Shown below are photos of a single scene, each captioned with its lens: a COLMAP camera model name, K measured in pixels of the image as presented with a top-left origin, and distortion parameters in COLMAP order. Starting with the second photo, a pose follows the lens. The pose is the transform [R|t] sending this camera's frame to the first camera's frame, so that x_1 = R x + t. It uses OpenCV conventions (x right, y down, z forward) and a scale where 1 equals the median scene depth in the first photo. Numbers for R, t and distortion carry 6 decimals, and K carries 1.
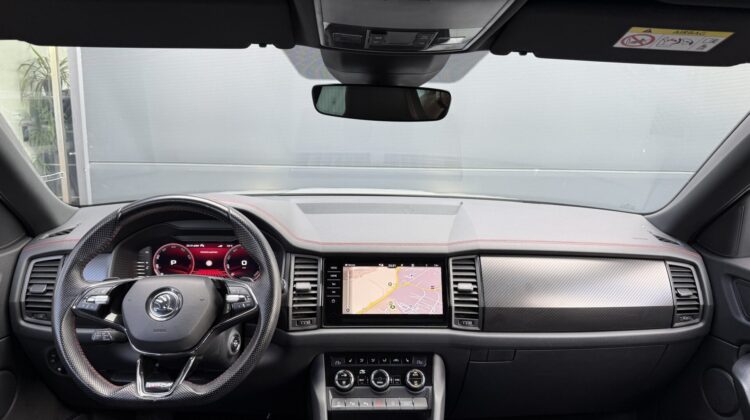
lens RADIAL K [[531.6, 0, 375.0], [0, 531.6, 210.0], [0, 0, 1]] dist [0.079016, -0.132386]
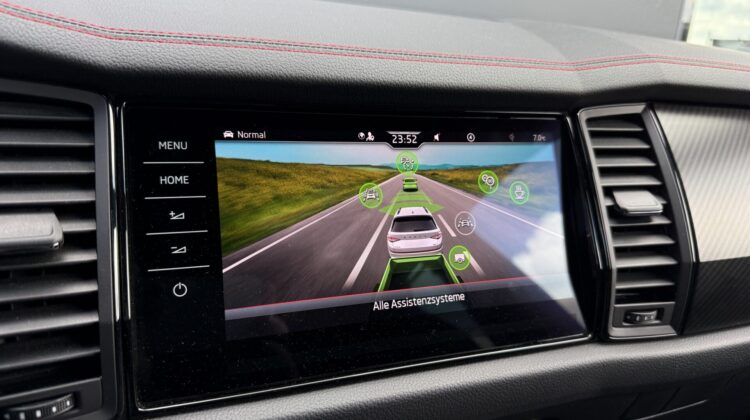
lens RADIAL K [[531.6, 0, 375.0], [0, 531.6, 210.0], [0, 0, 1]] dist [0.079016, -0.132386]
pose [[0.938123, -0.045542, 0.343295, -0.076307], [0.006717, 0.993521, 0.113447, 0.110346], [-0.346237, -0.104122, 0.932351, 0.751414]]
